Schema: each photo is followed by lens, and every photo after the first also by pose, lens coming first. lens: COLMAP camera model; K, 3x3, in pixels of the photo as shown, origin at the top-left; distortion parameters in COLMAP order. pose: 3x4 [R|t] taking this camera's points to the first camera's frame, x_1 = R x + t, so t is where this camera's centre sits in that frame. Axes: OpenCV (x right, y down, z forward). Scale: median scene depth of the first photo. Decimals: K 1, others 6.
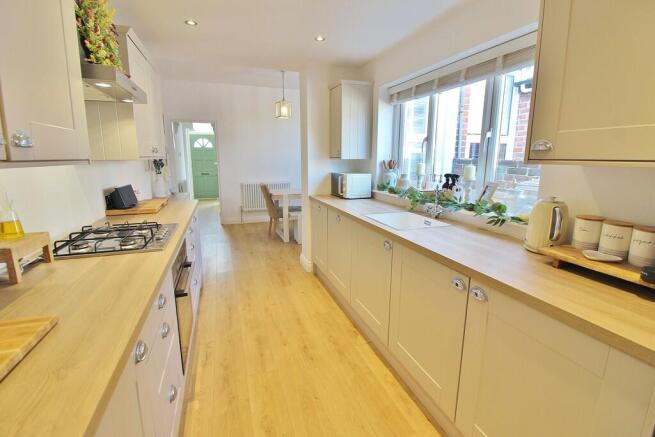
lens RADIAL K [[303.5, 0, 327.9], [0, 303.5, 212.2], [0, 0, 1]] dist [0.001135, -0.016398]
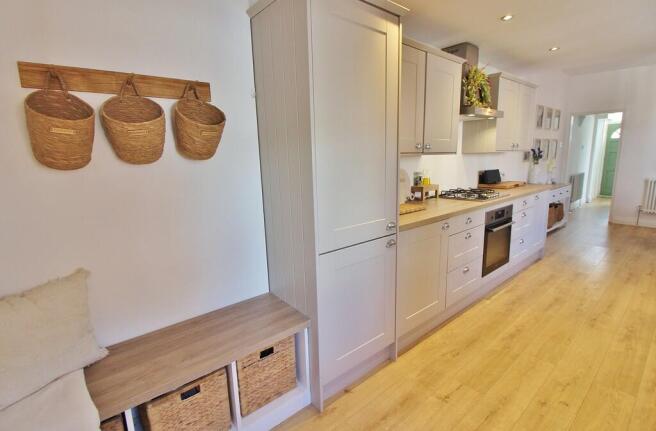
lens RADIAL K [[306.9, 0, 328.4], [0, 306.9, 209.8], [0, 0, 1]] dist [-0.002400, -0.012350]
pose [[0.347949, 0.151941, -0.925119, 0.400184], [-0.143114, 0.983823, 0.107755, 0.051190], [0.926526, 0.094904, 0.364065, -0.250607]]
